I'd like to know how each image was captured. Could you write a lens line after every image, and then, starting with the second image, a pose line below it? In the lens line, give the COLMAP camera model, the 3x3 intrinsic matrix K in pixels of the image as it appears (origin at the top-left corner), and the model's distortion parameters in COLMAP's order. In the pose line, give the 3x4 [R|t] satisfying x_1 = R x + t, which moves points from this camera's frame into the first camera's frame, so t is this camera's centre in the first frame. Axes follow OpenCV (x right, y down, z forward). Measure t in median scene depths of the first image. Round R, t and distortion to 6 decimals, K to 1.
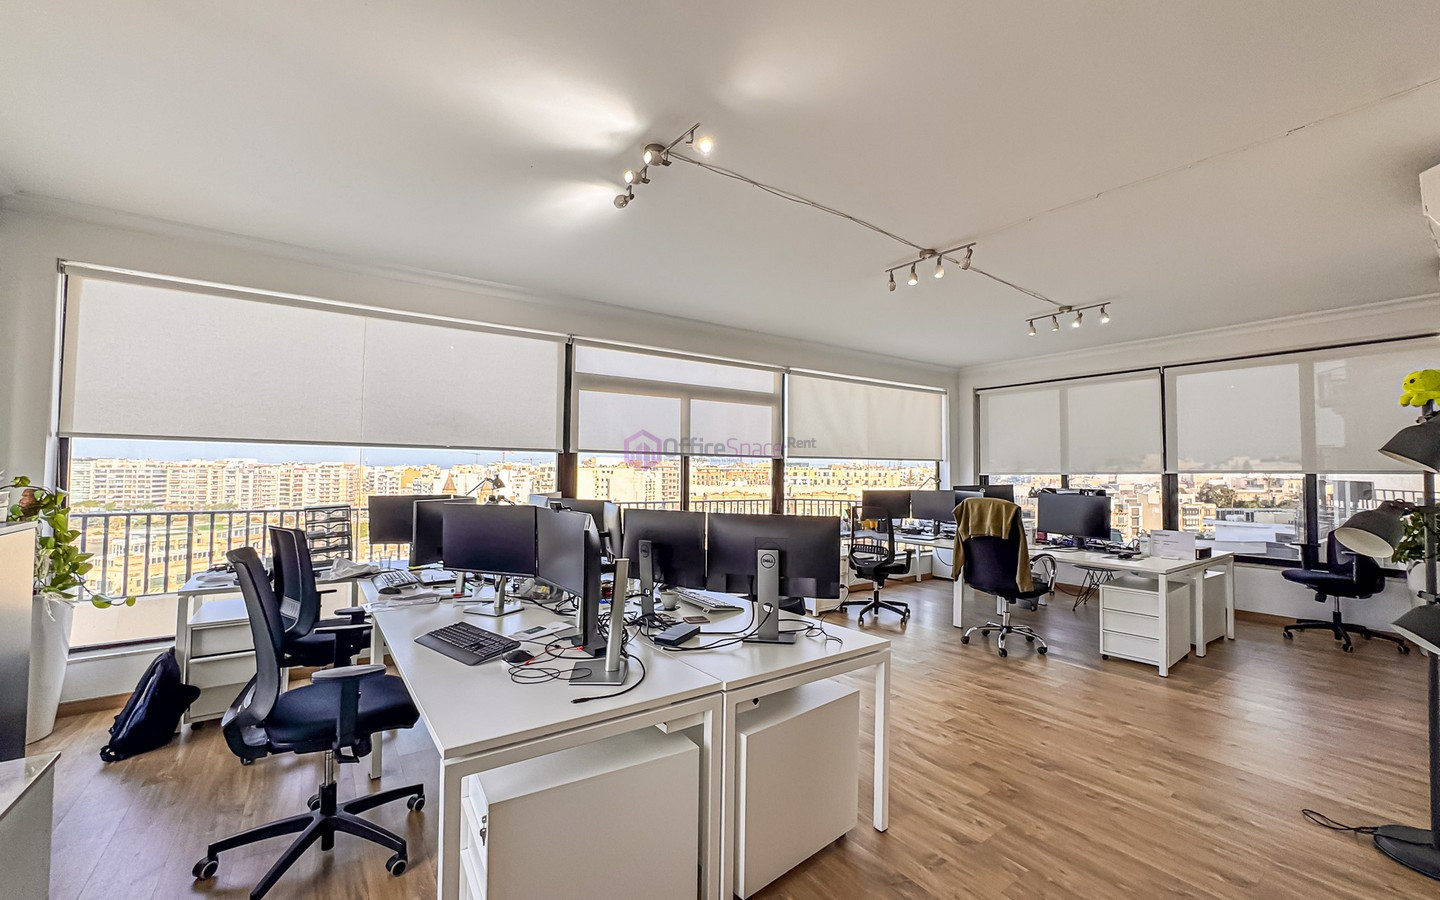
lens RADIAL K [[586.0, 0, 726.3], [0, 586.0, 454.0], [0, 0, 1]] dist [-0.032489, 0.013461]
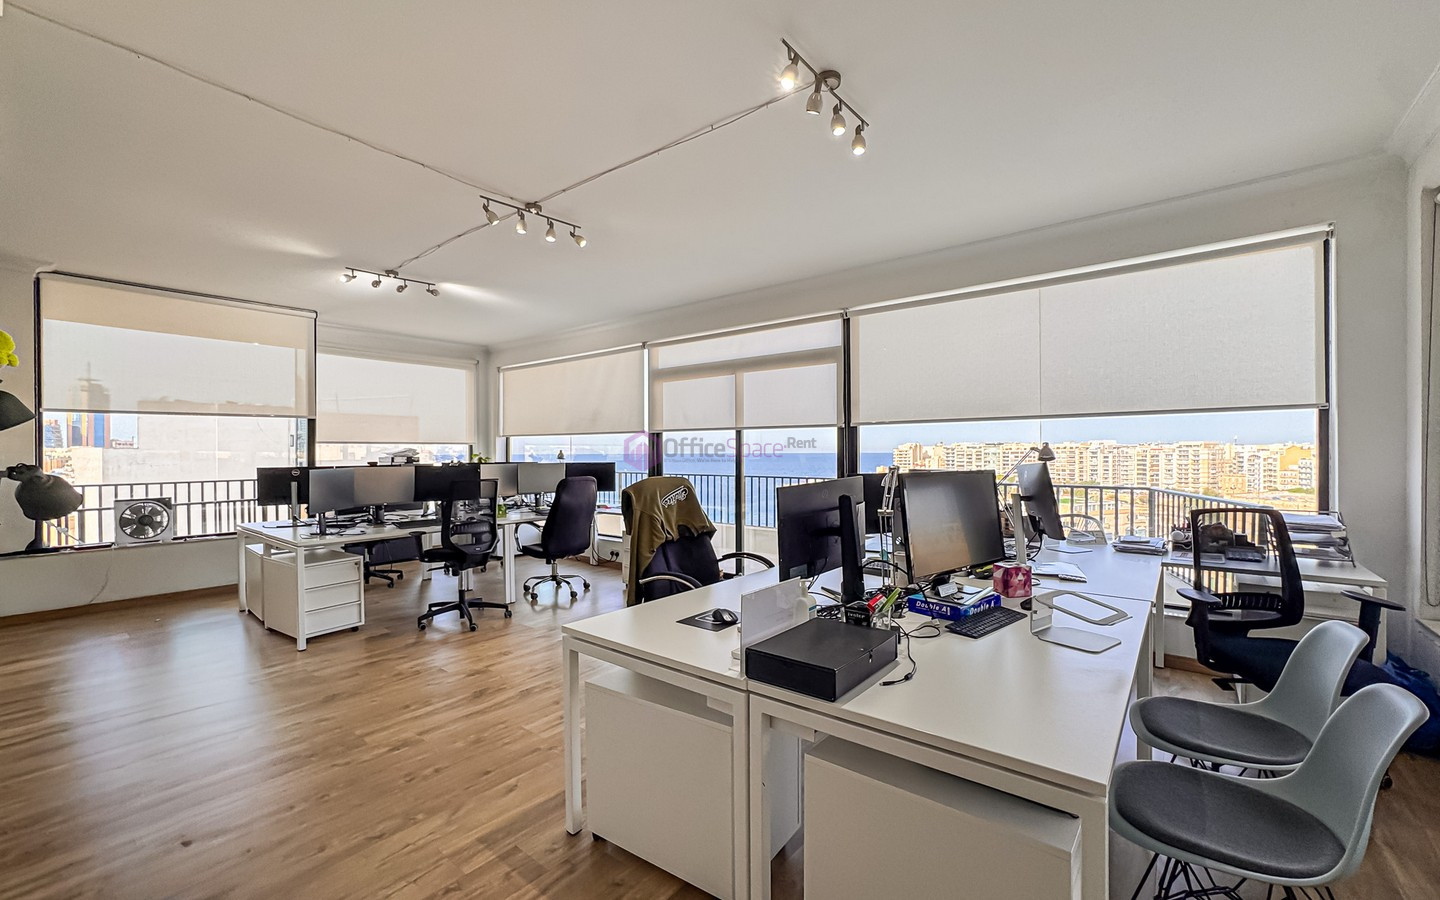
lens RADIAL K [[586.0, 0, 723.5], [0, 586.0, 457.5], [0, 0, 1]] dist [-0.032489, 0.013461]
pose [[0.258831, -0.002302, -0.965920, 1.101939], [0.038788, 0.999215, 0.008012, 0.050596], [0.965144, -0.039540, 0.258717, 0.868631]]
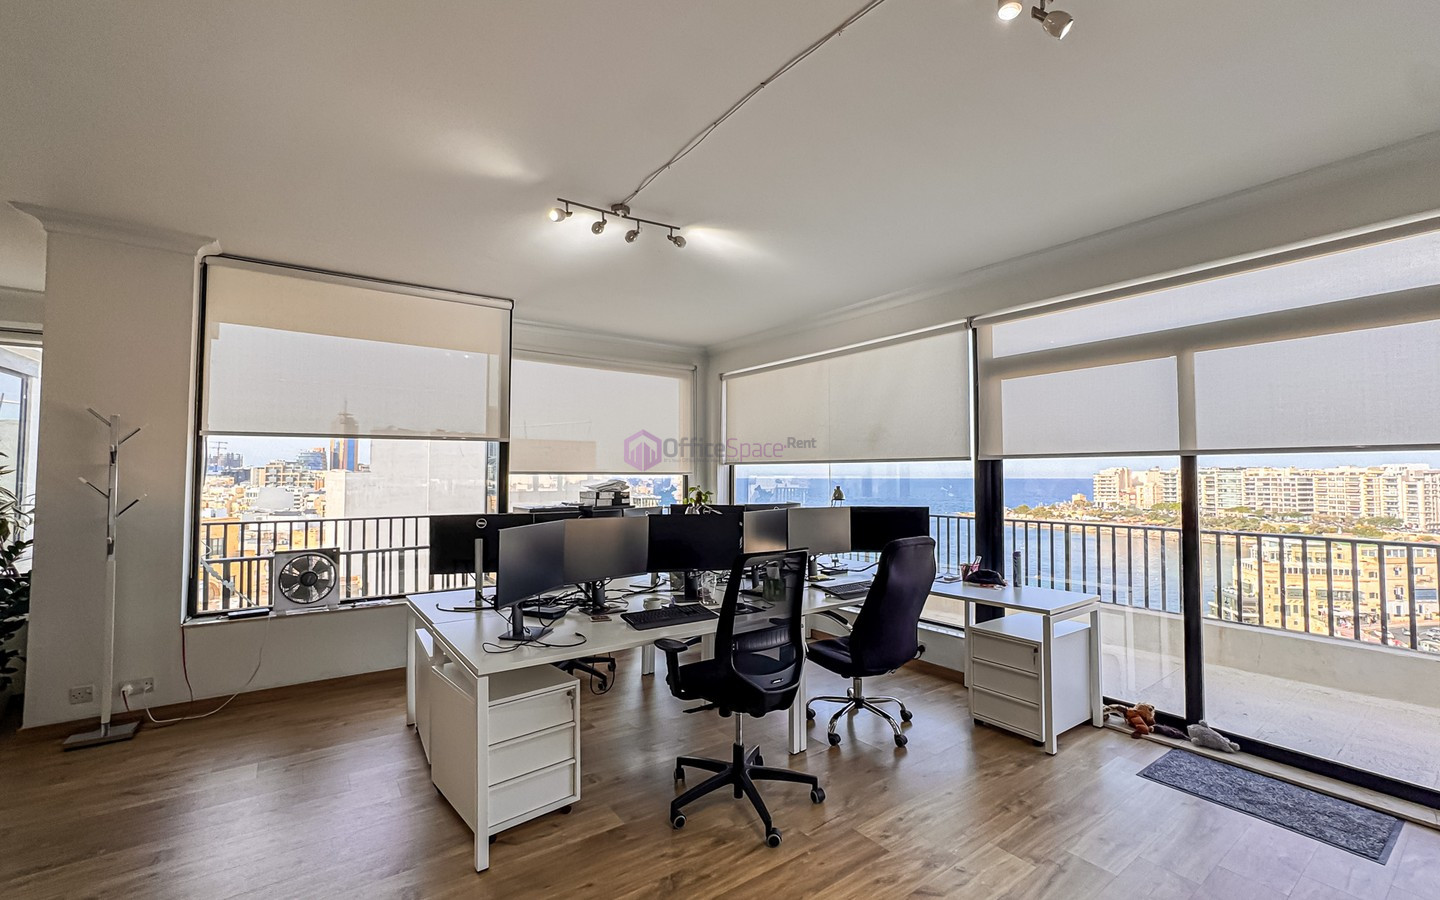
lens RADIAL K [[586.0, 0, 720.3], [0, 586.0, 459.5], [0, 0, 1]] dist [-0.032489, 0.013461]
pose [[-0.000668, -0.037413, -0.999300, 0.587202], [0.032451, 0.998773, -0.037415, 0.015953], [0.999473, -0.032453, 0.000547, 0.676430]]
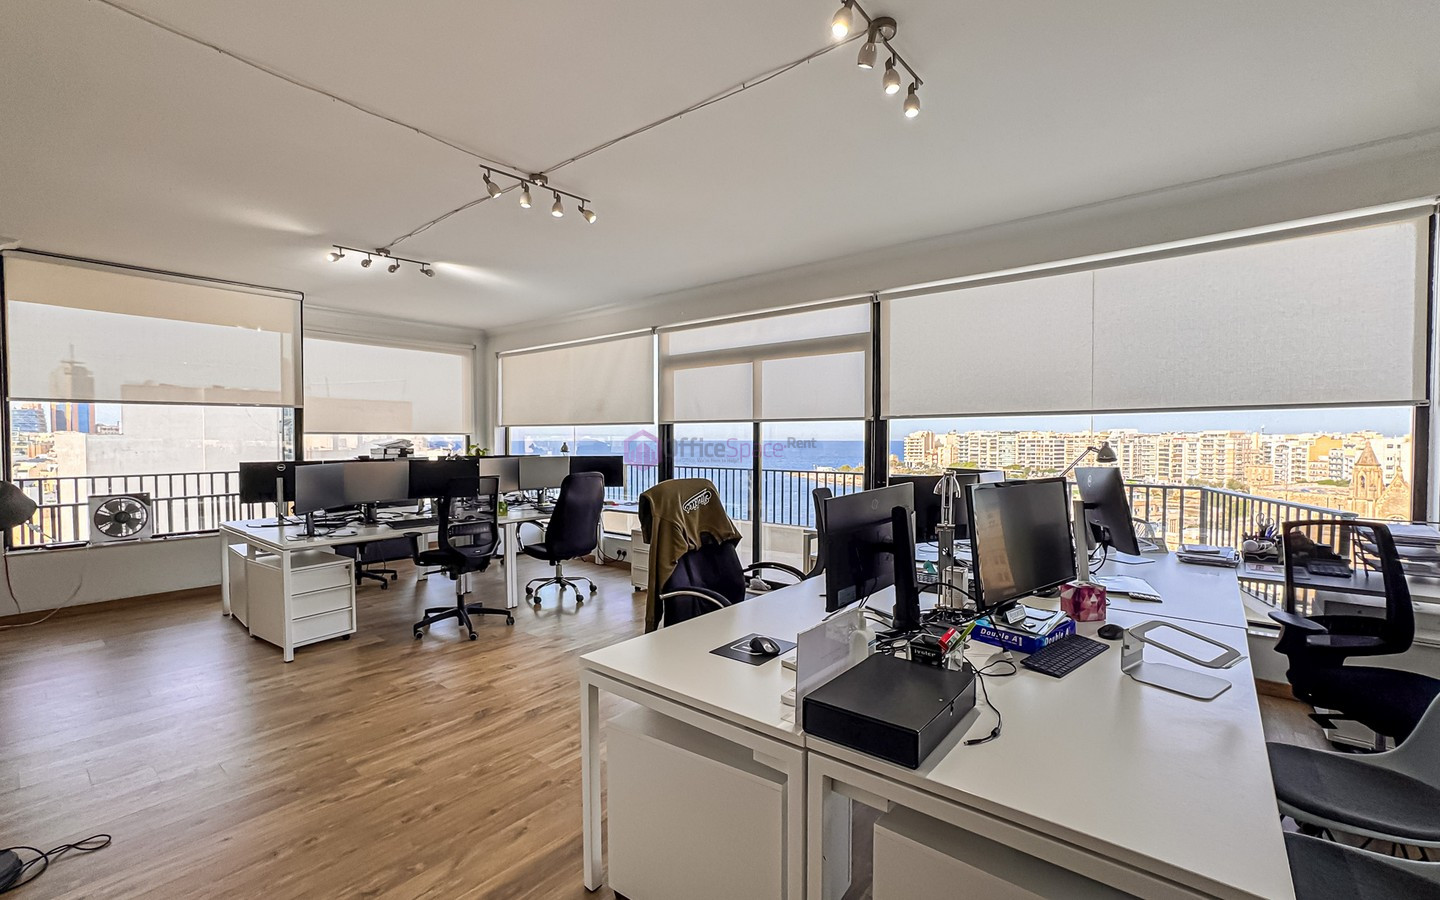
lens RADIAL K [[586.0, 0, 715.9], [0, 586.0, 457.8], [0, 0, 1]] dist [-0.032489, 0.013461]
pose [[0.255732, 0.024003, -0.966450, 1.016998], [0.032770, 0.998902, 0.033480, 0.031222], [0.966192, -0.040233, 0.254664, 0.849900]]
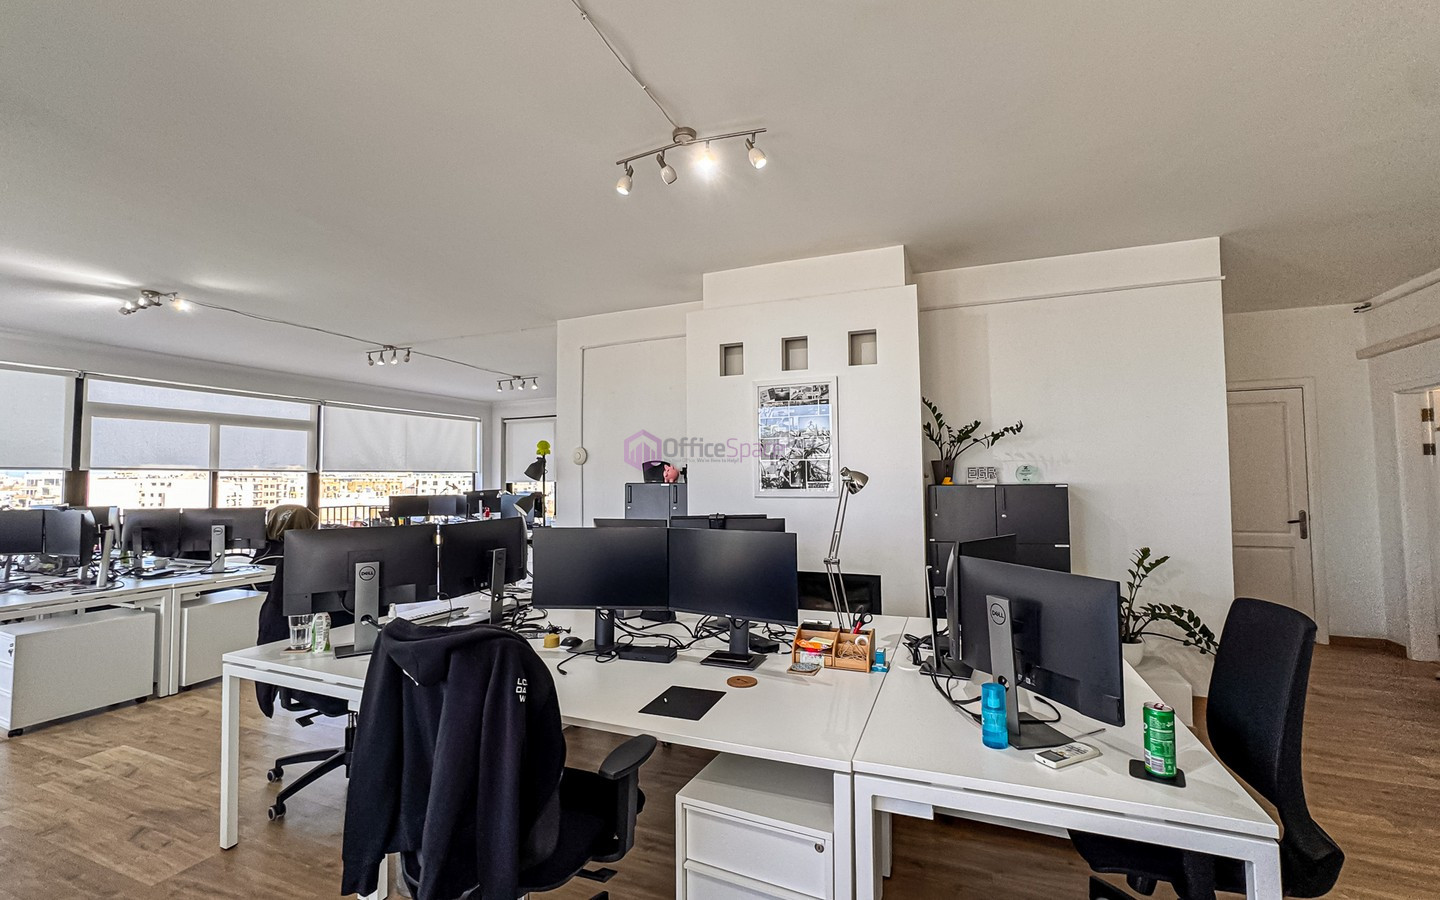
lens RADIAL K [[586.0, 0, 722.6], [0, 586.0, 454.8], [0, 0, 1]] dist [-0.032489, 0.013461]
pose [[0.841385, 0.007049, 0.540391, 0.213115], [-0.001487, 0.999941, -0.010728, -0.024678], [-0.540435, 0.008223, 0.841346, -0.728854]]
